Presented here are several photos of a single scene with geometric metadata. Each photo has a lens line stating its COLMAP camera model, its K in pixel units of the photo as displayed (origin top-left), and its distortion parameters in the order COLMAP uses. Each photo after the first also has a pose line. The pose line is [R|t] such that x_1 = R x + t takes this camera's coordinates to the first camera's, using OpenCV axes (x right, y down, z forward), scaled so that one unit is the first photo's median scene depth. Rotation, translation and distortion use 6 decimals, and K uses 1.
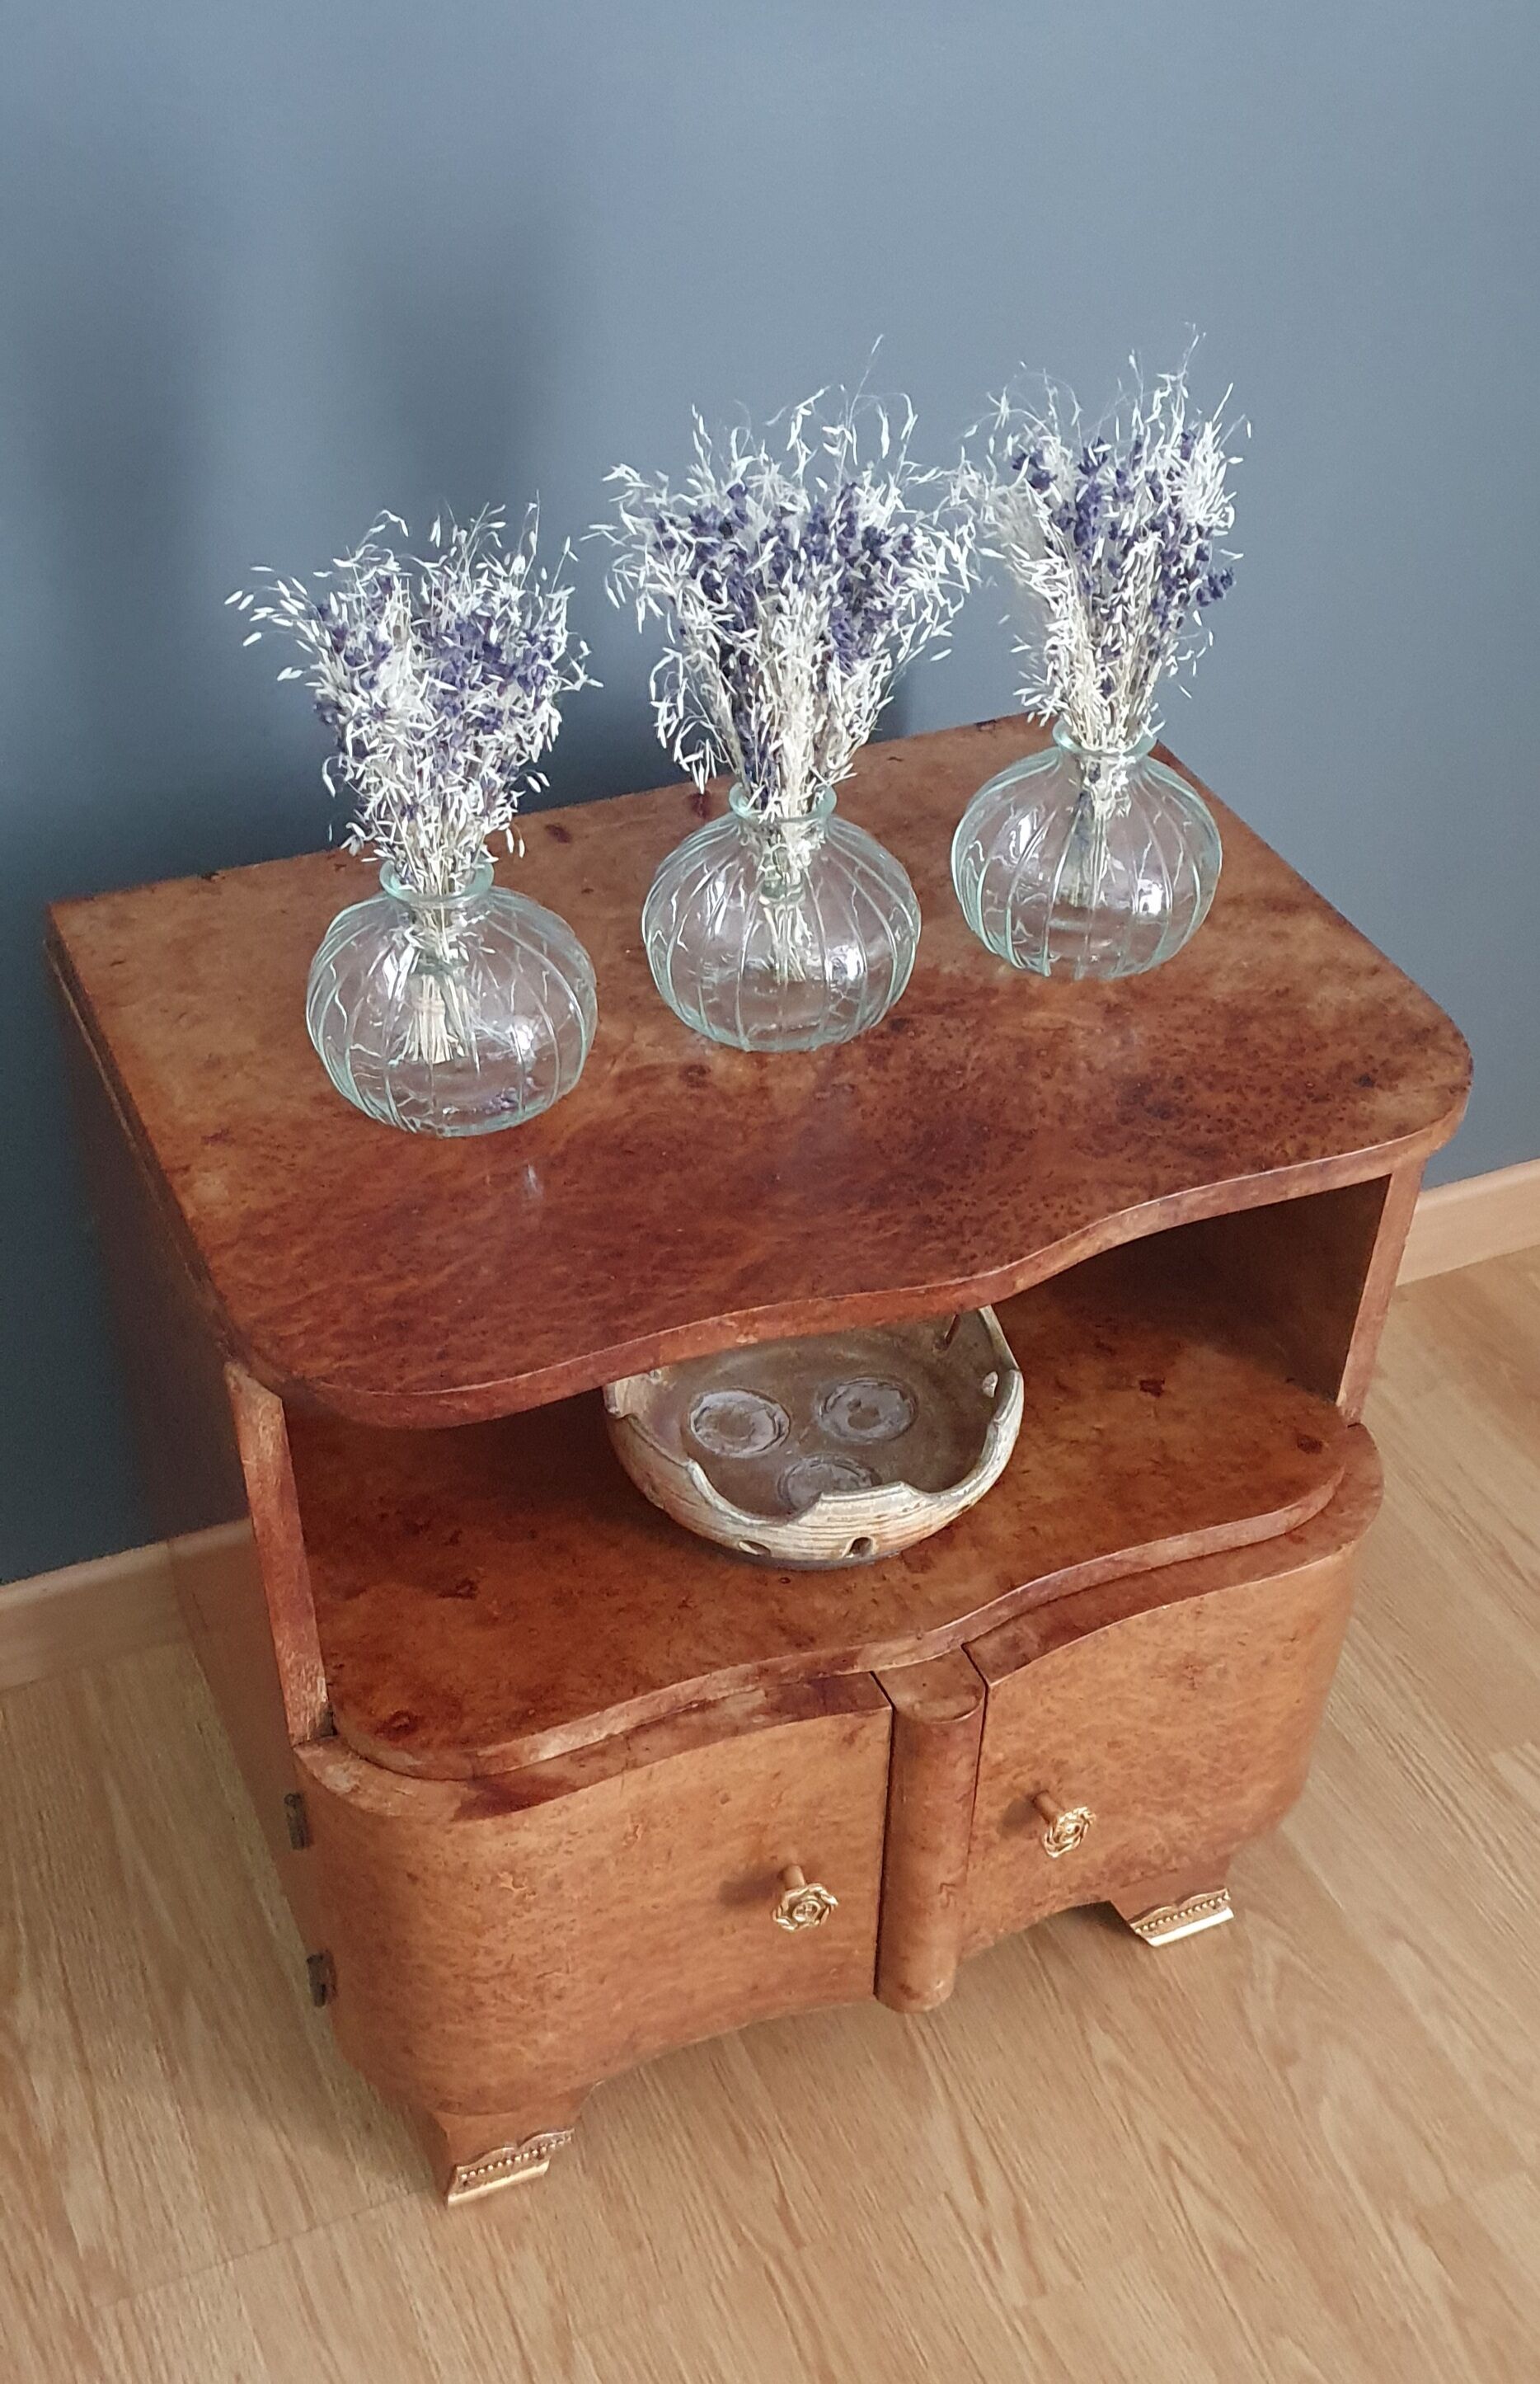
lens RADIAL K [[2576.0, 0, 795.4], [0, 2576.0, 1469.9], [0, 0, 1]] dist [0.309948, -1.289840]
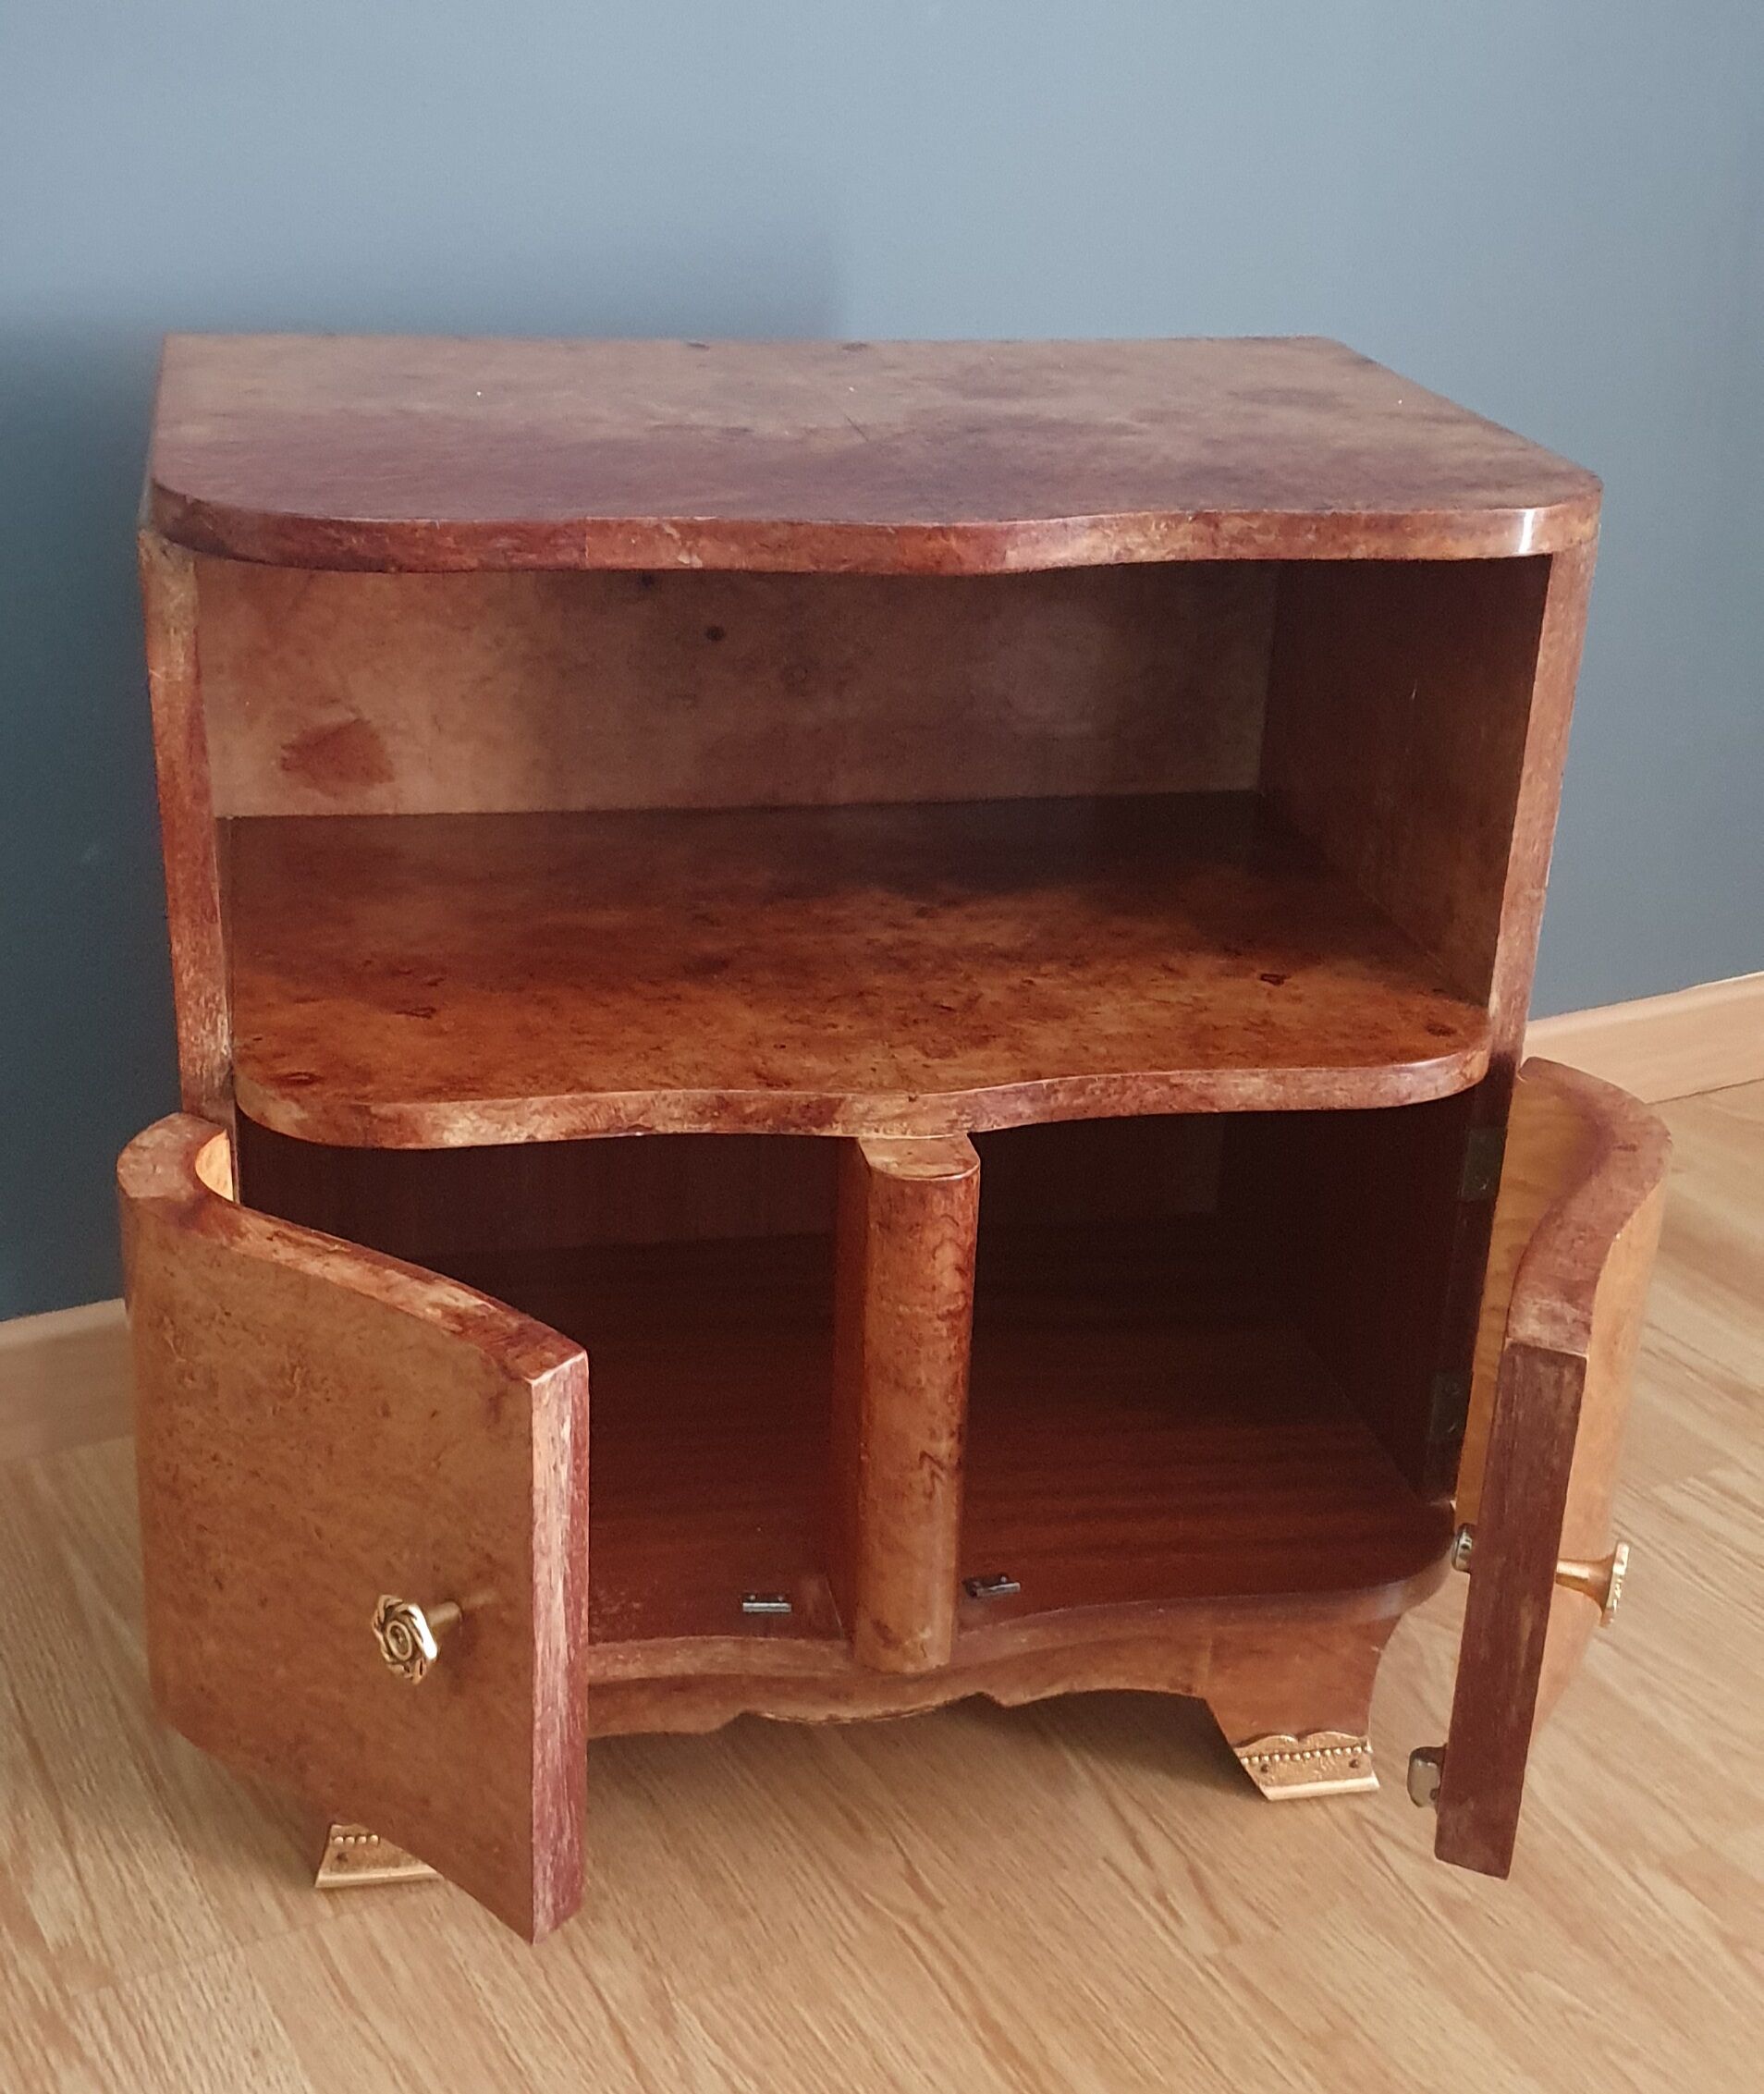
lens RADIAL K [[2881.3, 0, 862.3], [0, 2881.3, 1160.1], [0, 0, 1]] dist [0.278828, -0.969436]
pose [[0.975045, 0.097873, -0.199269, 0.221176], [-0.159974, 0.932099, -0.324961, 0.391542], [0.153934, 0.348729, 0.924496, 0.122003]]
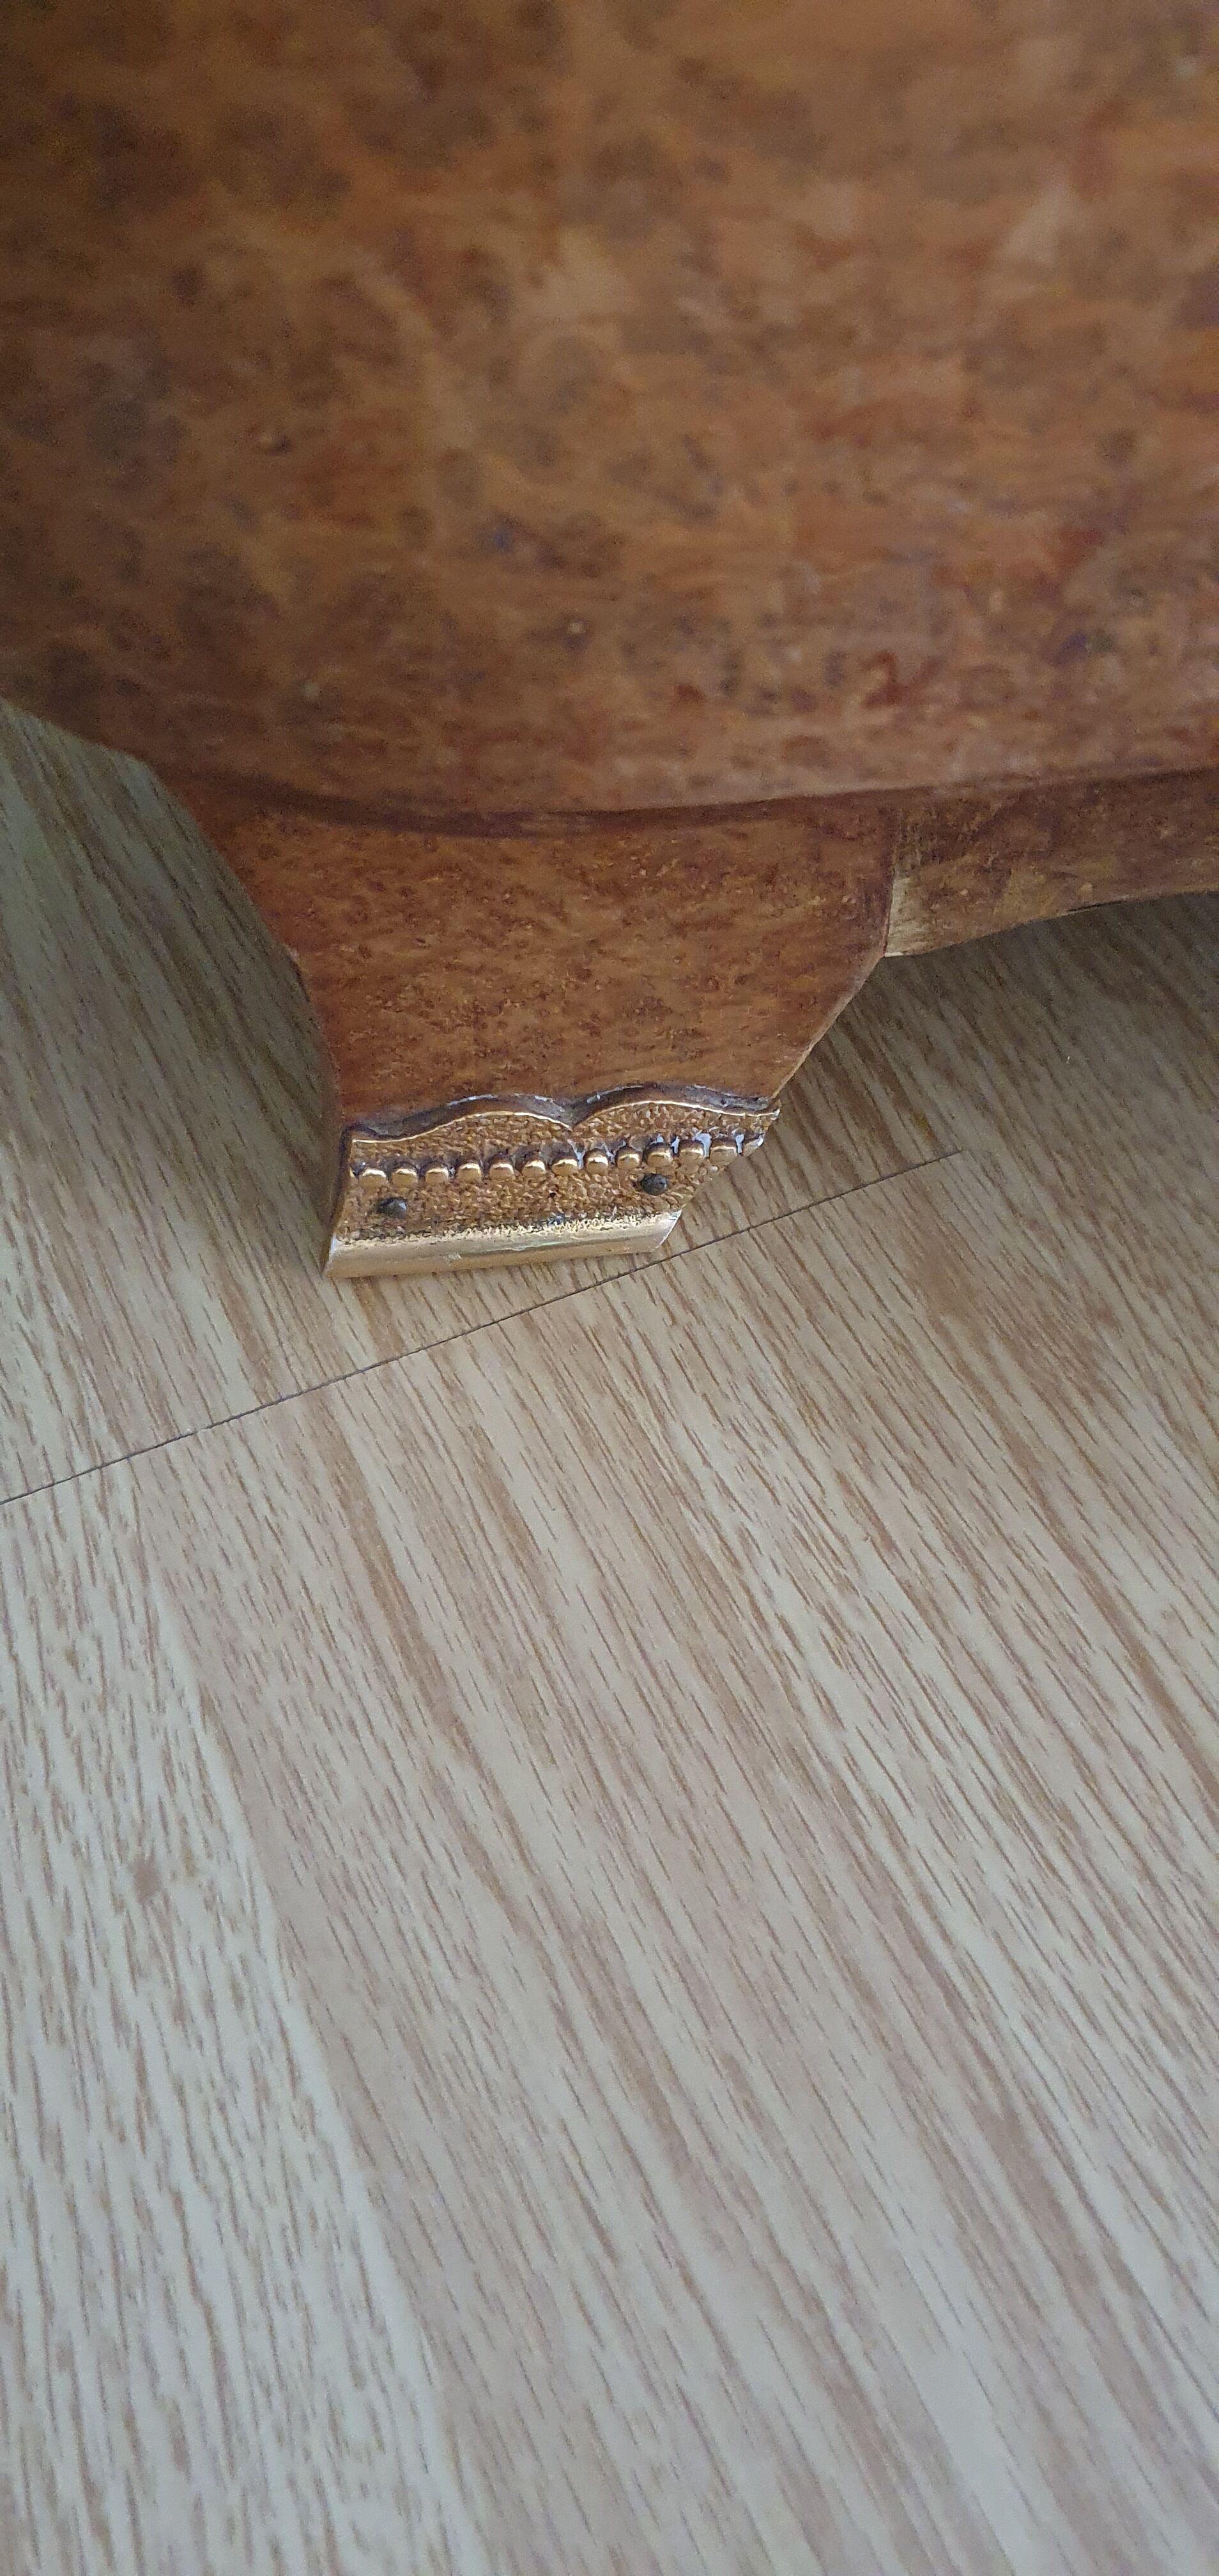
lens RADIAL K [[2015.7, 0, 599.4], [0, 2015.7, 1288.1], [0, 0, 1]] dist [0.146776, -0.360537]
pose [[0.947429, 0.217323, -0.234840, -0.055262], [-0.172945, 0.965316, 0.195590, 0.267212], [0.269201, -0.144693, 0.952153, 0.906648]]
